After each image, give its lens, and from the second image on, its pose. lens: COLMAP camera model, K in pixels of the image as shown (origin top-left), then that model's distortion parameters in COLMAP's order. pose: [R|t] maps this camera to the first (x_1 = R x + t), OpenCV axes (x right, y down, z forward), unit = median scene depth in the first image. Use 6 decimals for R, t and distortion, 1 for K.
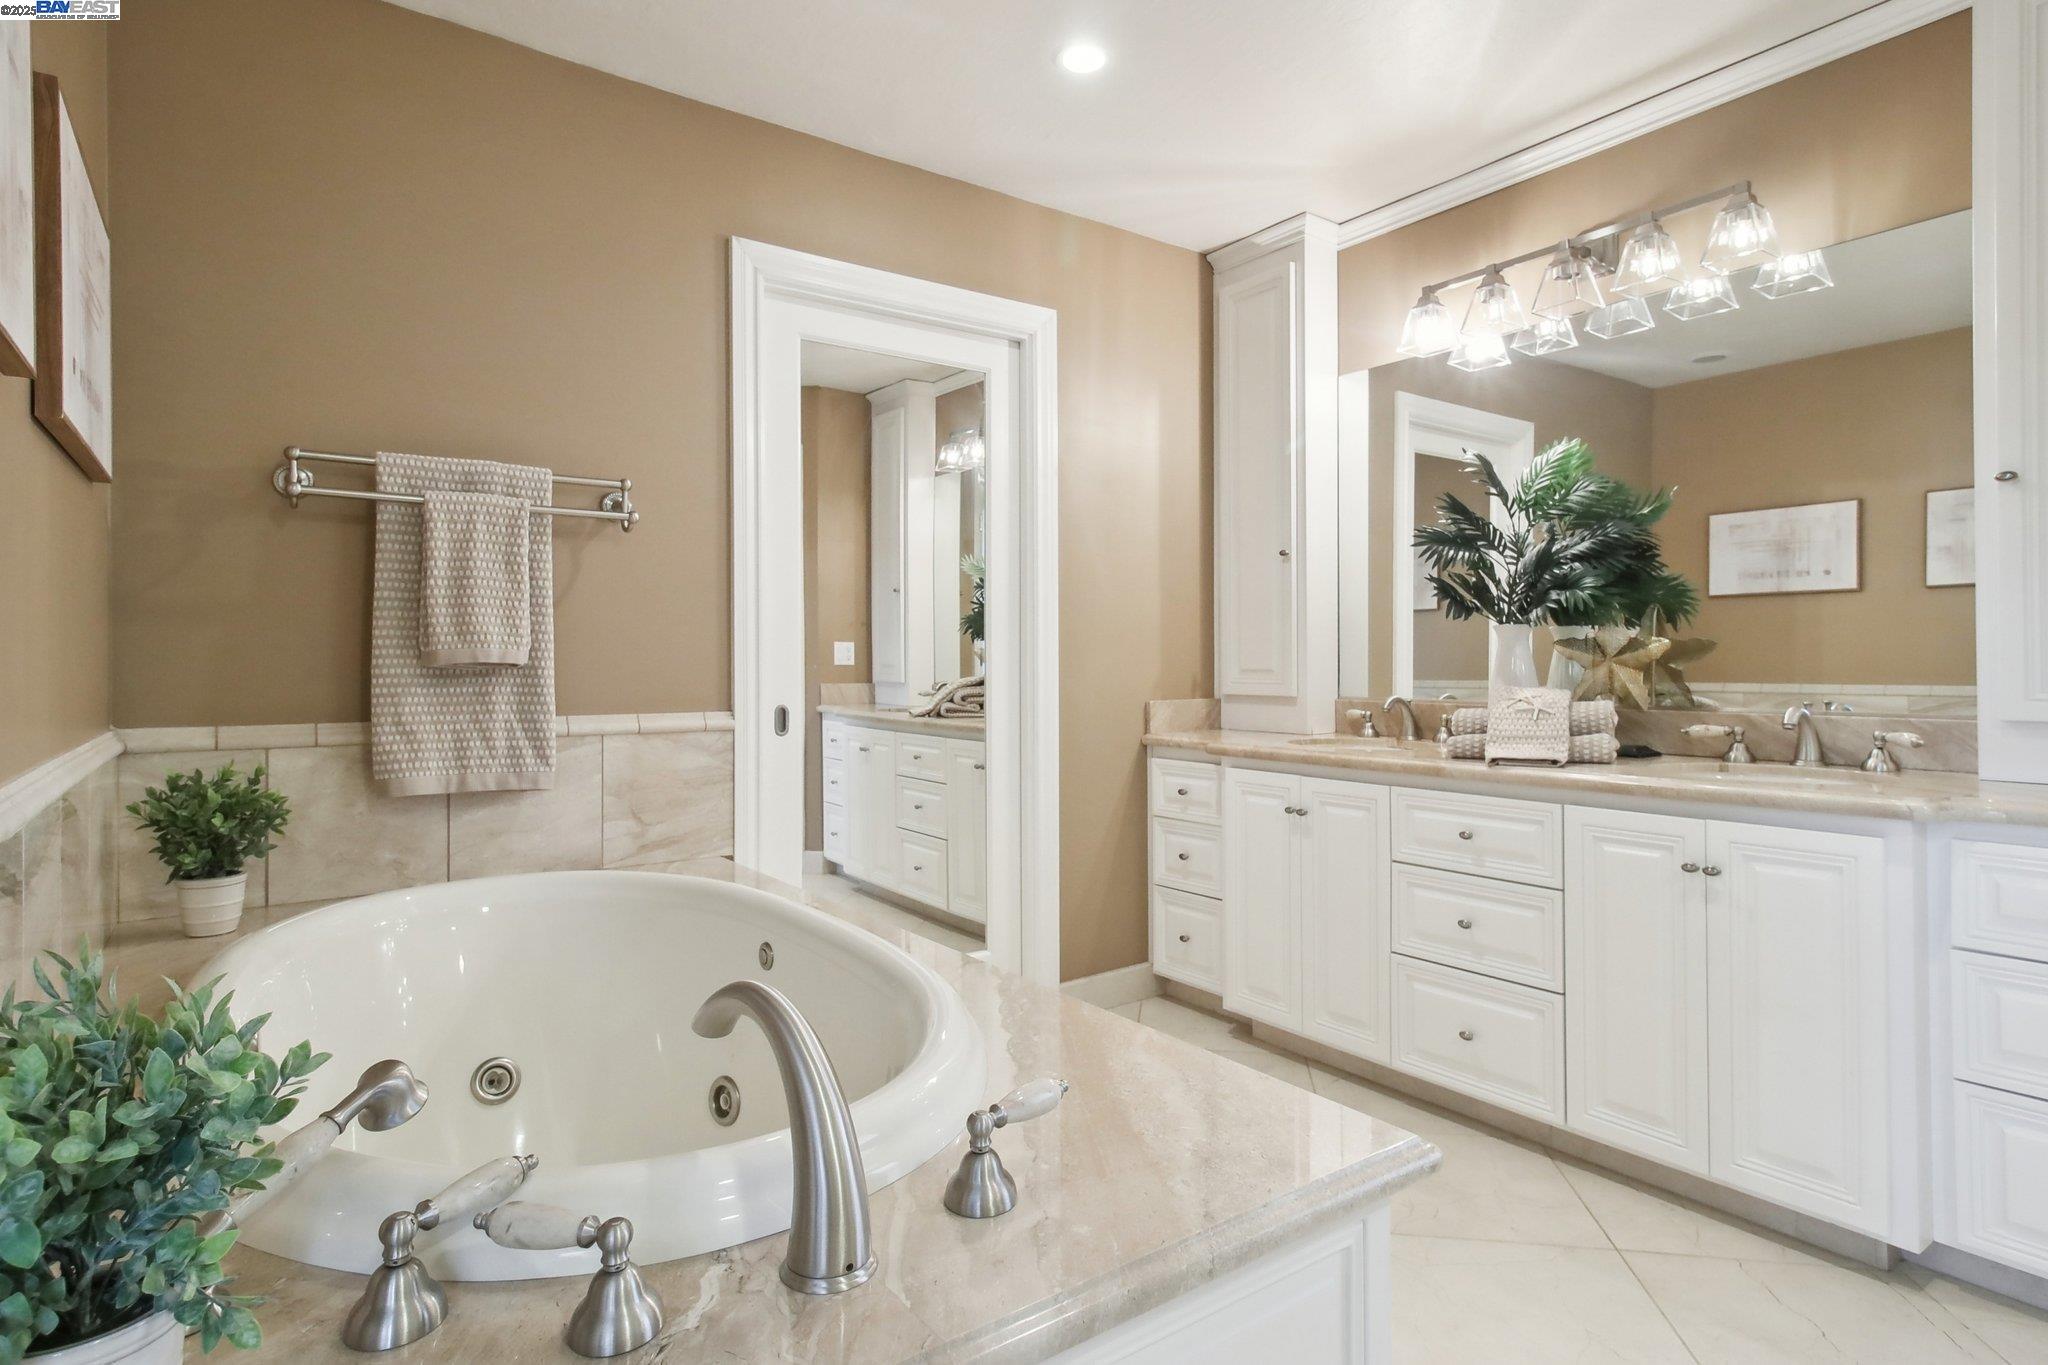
lens RADIAL K [[1072.3, 0, 1025.1], [0, 1072.3, 680.2], [0, 0, 1]] dist [-0.000571, -0.003186]
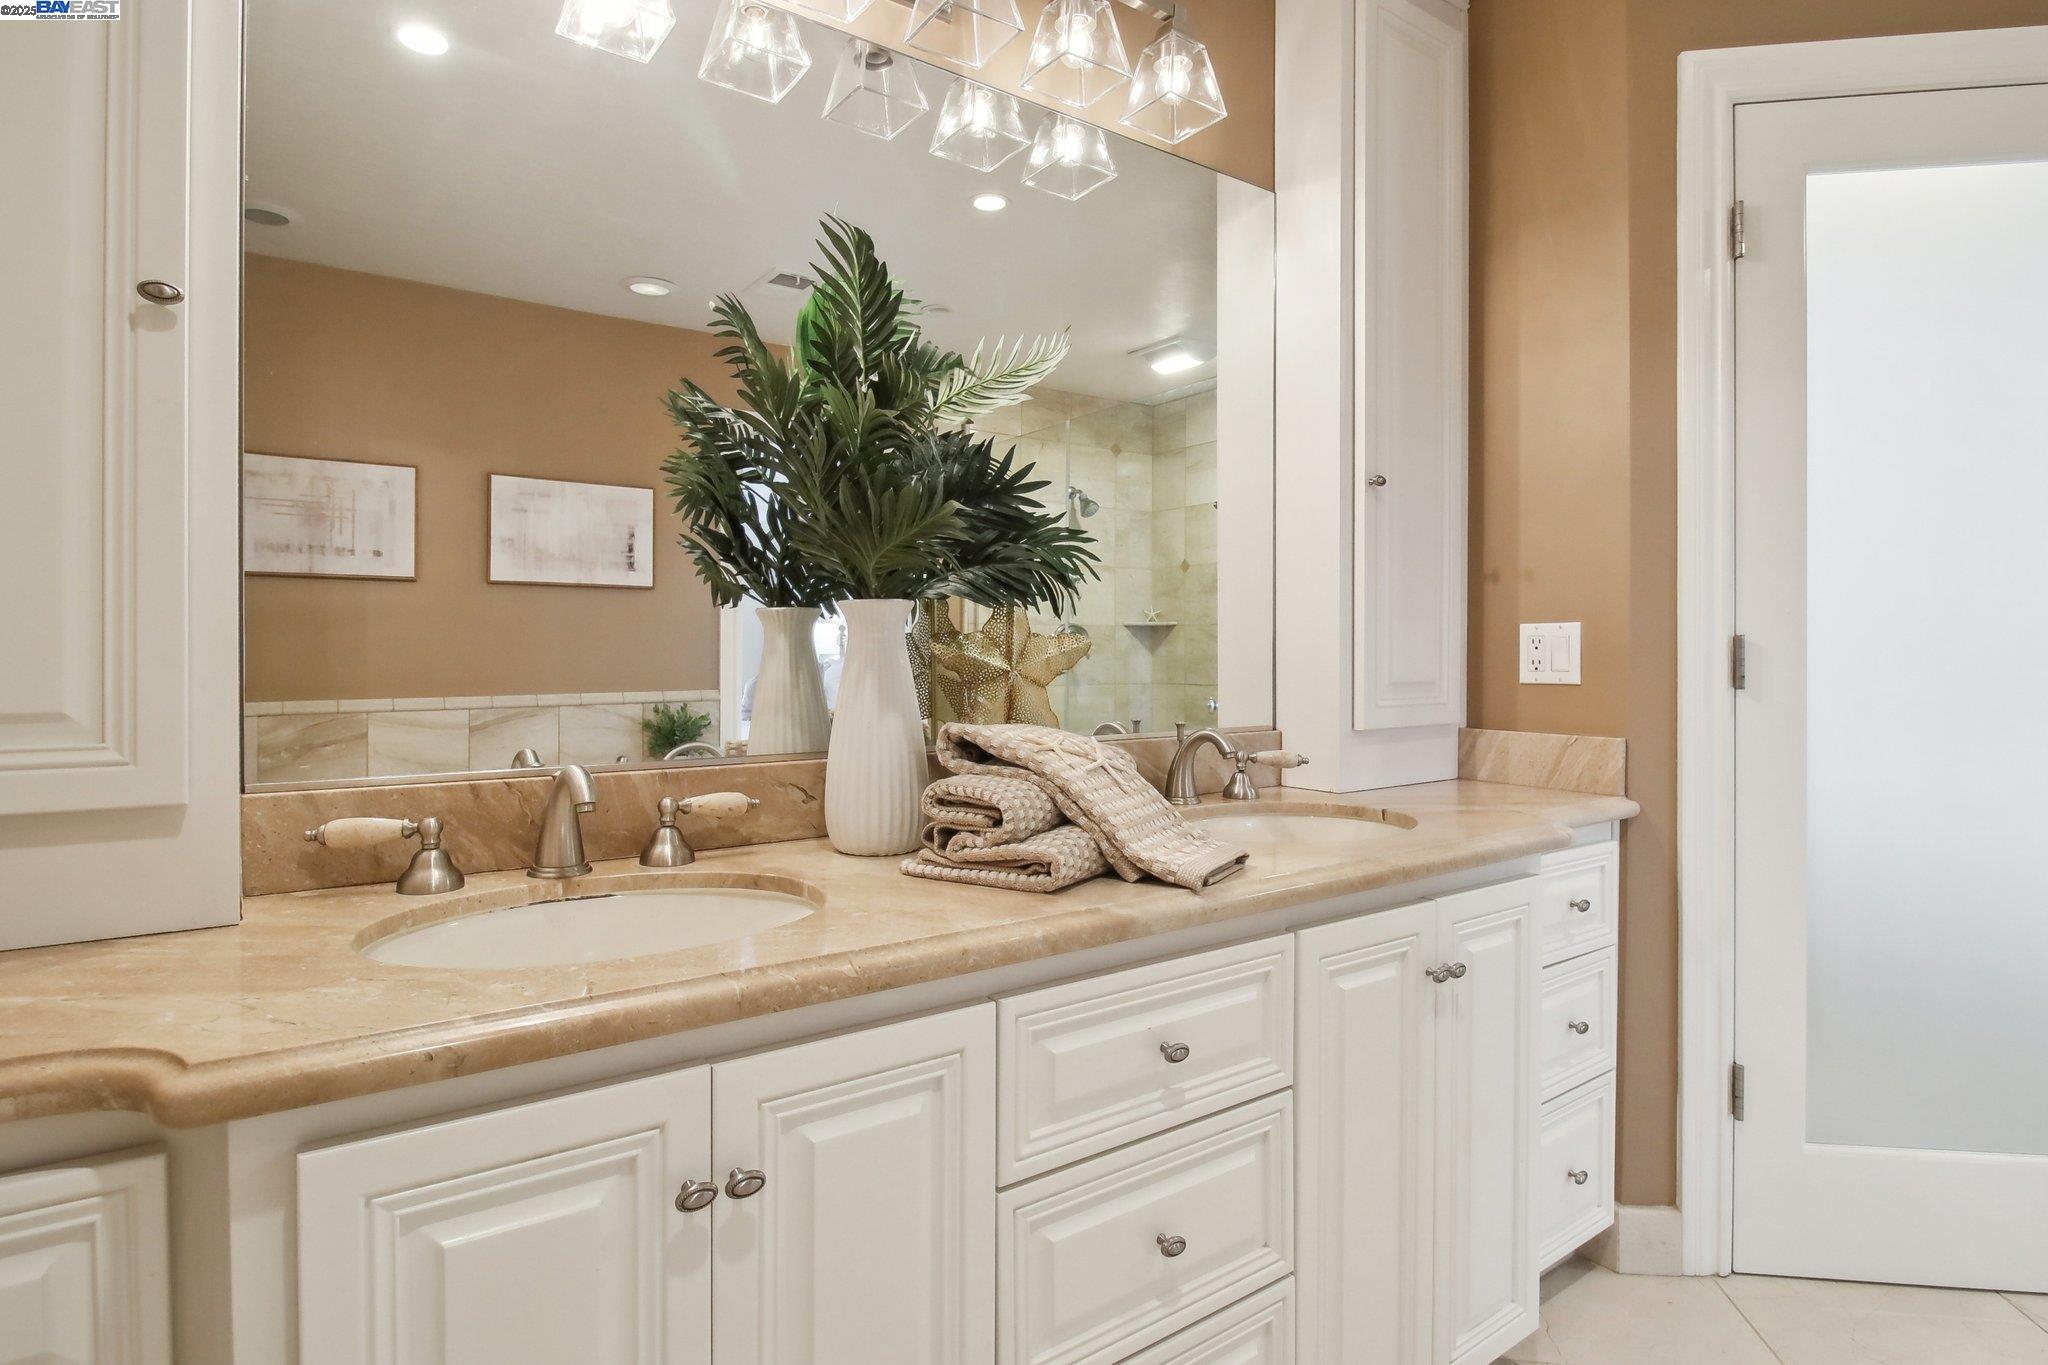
lens RADIAL K [[1072.3, 0, 1024.0], [0, 1072.3, 669.5], [0, 0, 1]] dist [-0.000571, -0.003186]
pose [[-0.001559, -0.007144, 0.999973, -0.025892], [0.022099, 0.999730, 0.007177, -0.013097], [-0.999755, 0.022110, -0.001401, 0.561409]]
